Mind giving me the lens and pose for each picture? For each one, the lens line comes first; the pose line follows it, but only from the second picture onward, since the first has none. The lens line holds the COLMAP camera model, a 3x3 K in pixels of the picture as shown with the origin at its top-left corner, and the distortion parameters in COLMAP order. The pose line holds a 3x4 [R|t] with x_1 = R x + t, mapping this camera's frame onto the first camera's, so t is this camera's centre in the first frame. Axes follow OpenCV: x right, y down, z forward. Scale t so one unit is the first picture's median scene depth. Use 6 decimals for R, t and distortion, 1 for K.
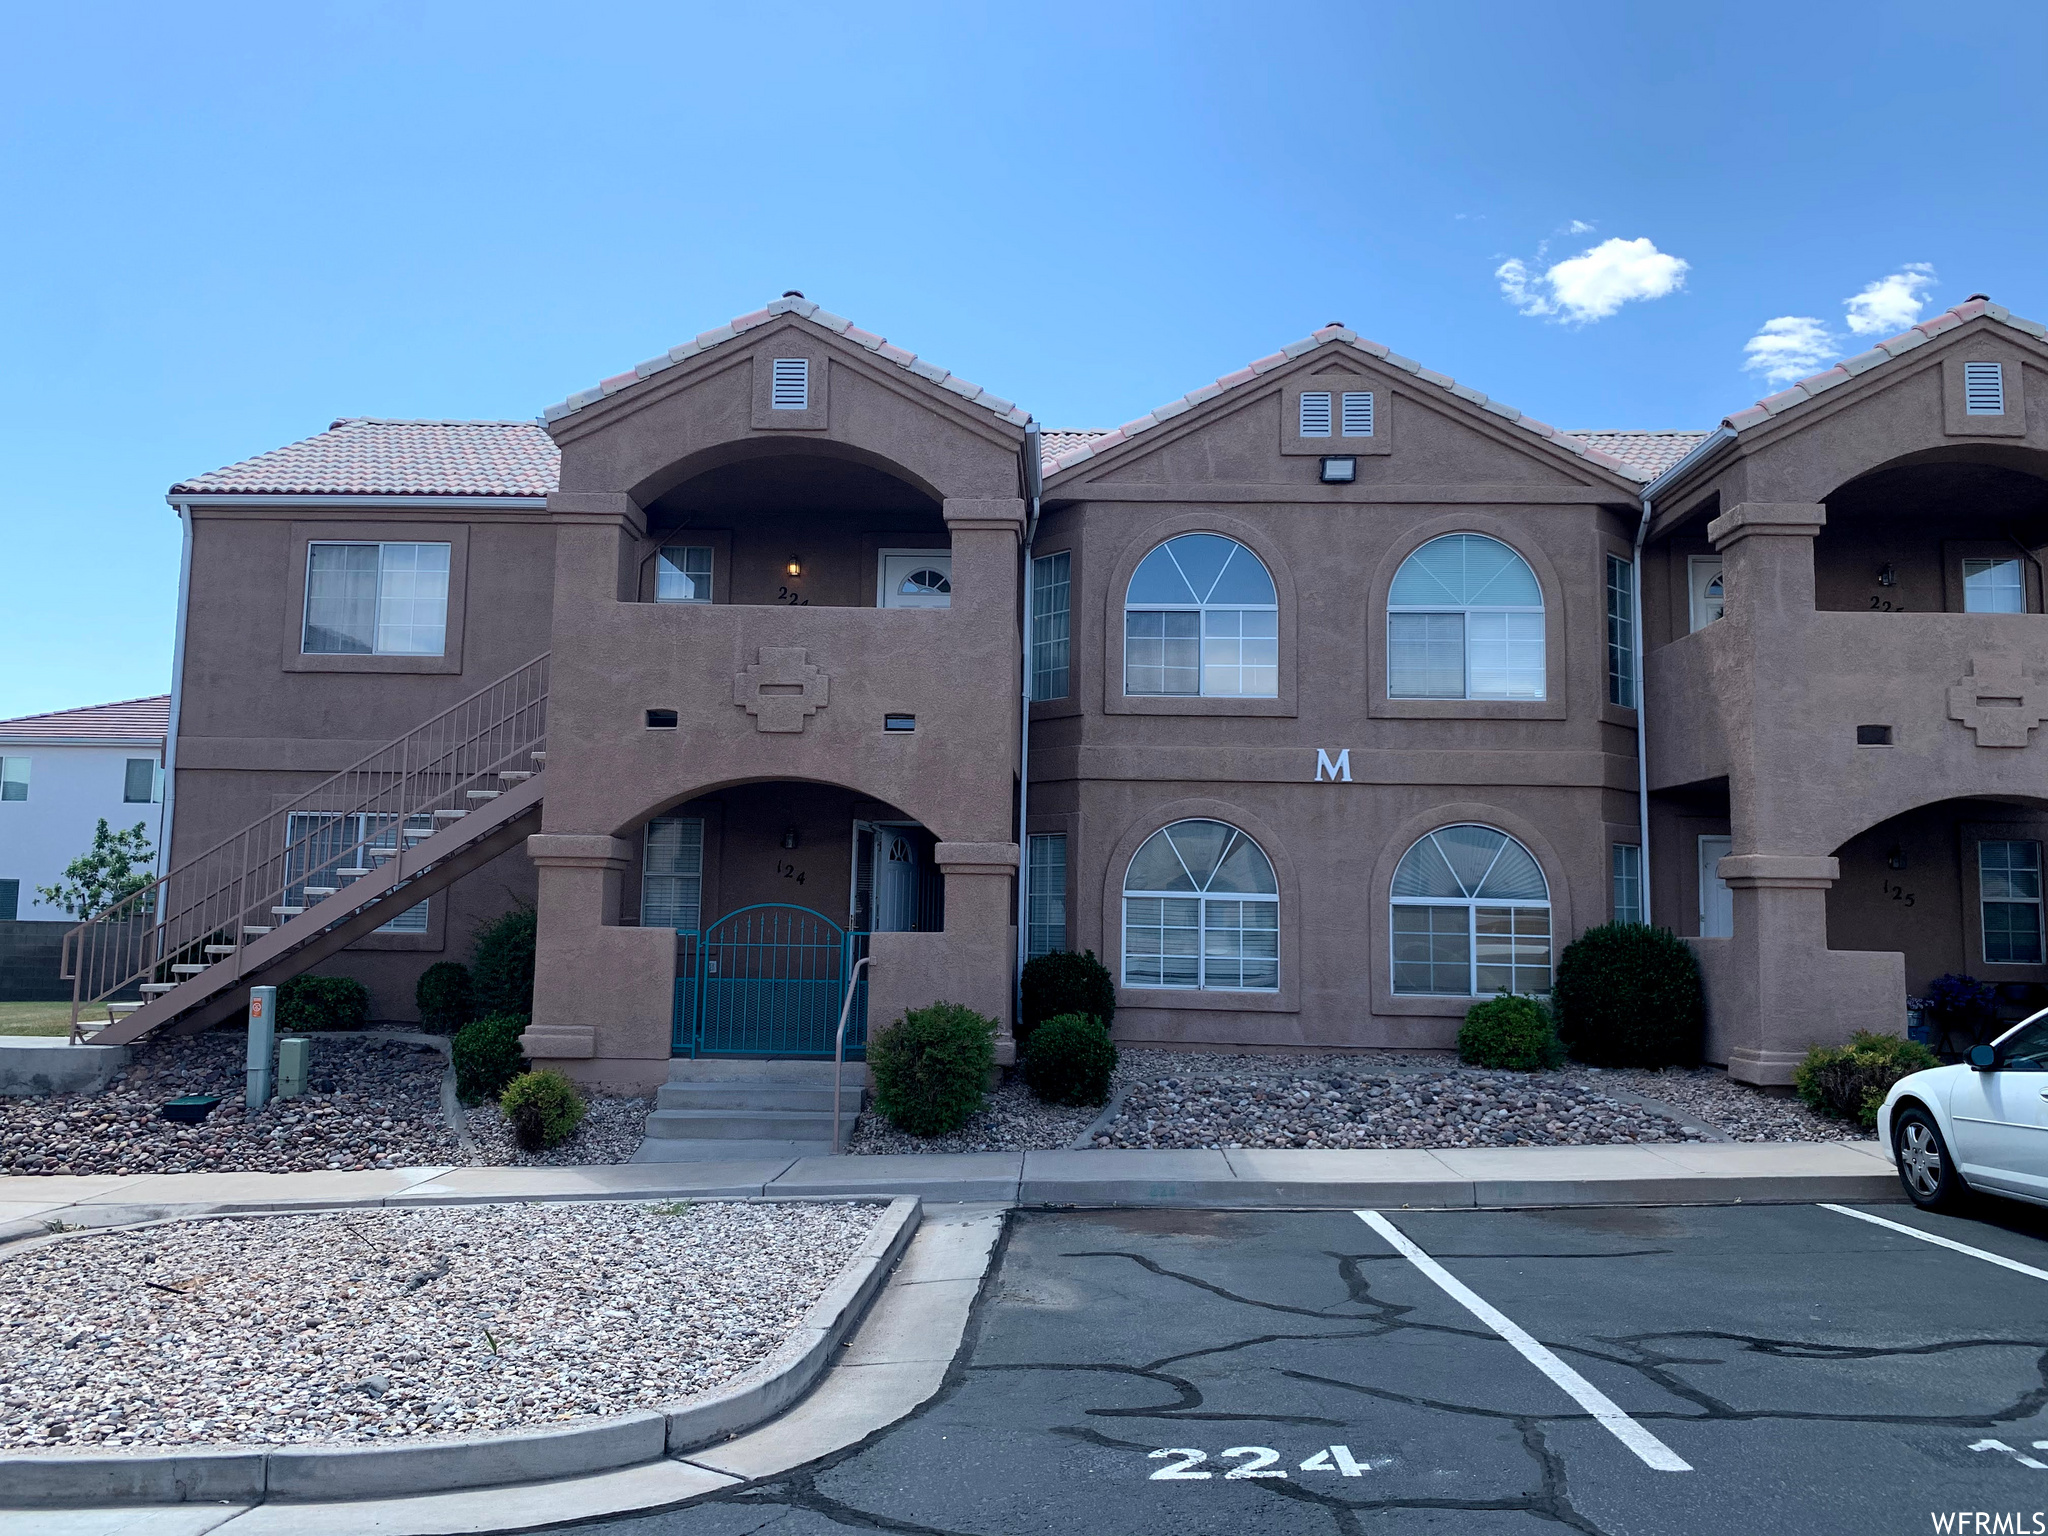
lens RADIAL K [[1558.4, 0, 1051.4], [0, 1558.4, 748.6], [0, 0, 1]] dist [0.069970, -0.111309]
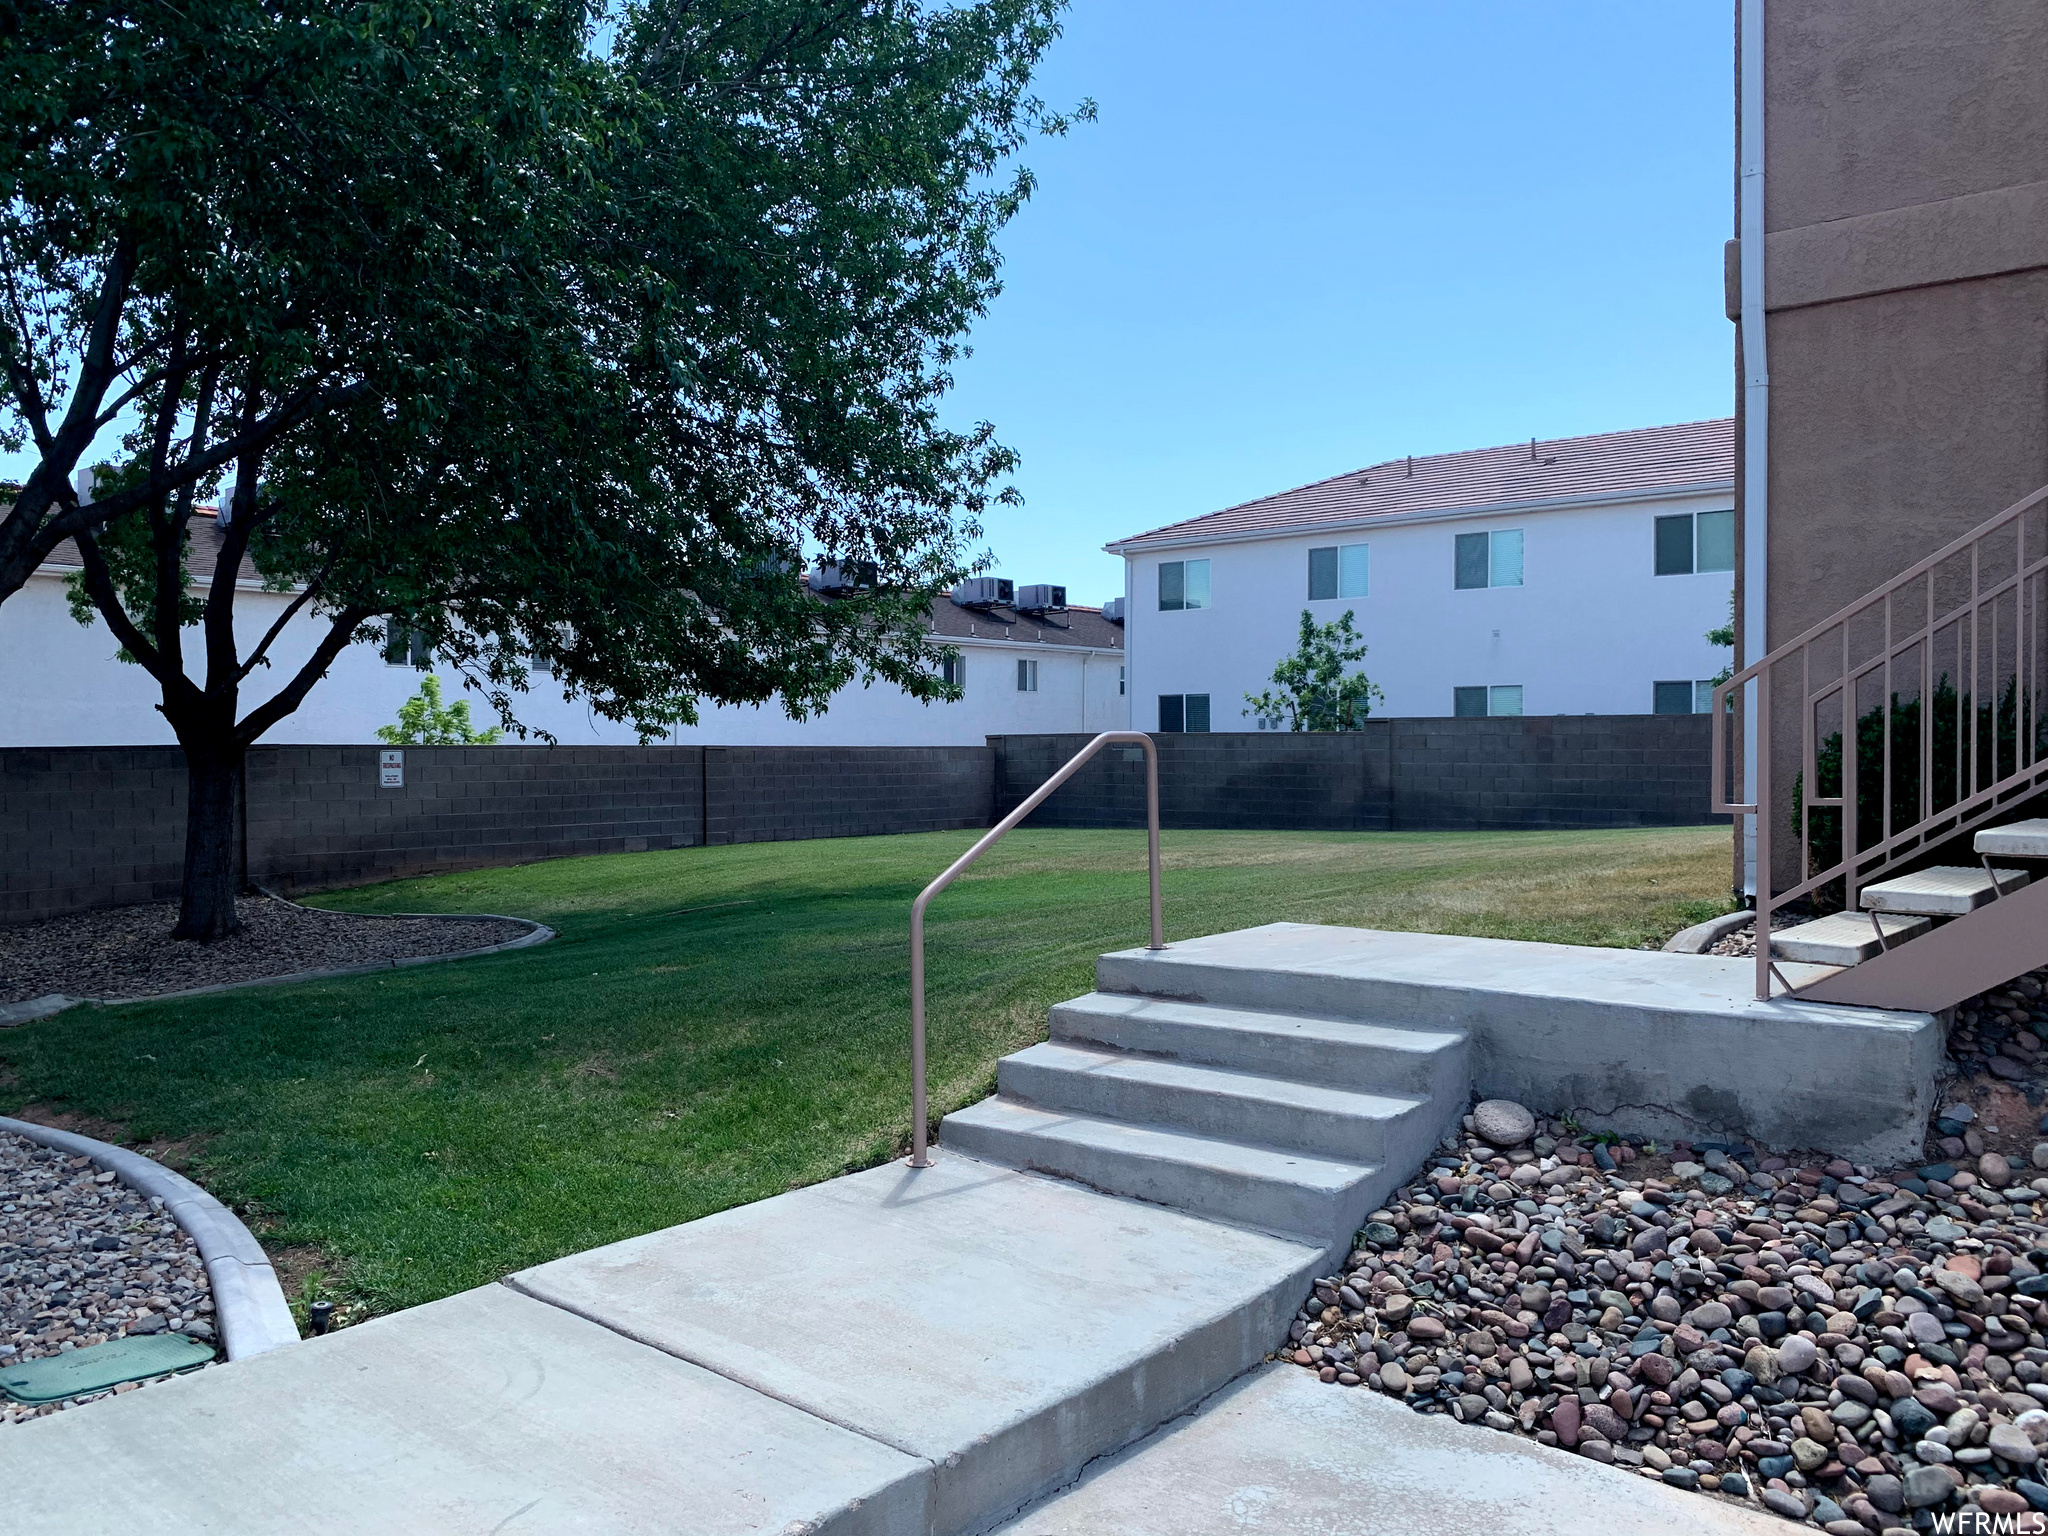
lens RADIAL K [[1551.5, 0, 1026.7], [0, 1551.5, 766.2], [0, 0, 1]] dist [0.004976, -0.031218]
pose [[0.791511, -0.012394, -0.611029, -0.223259], [0.087251, 0.991845, 0.092906, 0.037346], [0.604894, -0.126849, 0.786138, 0.262435]]
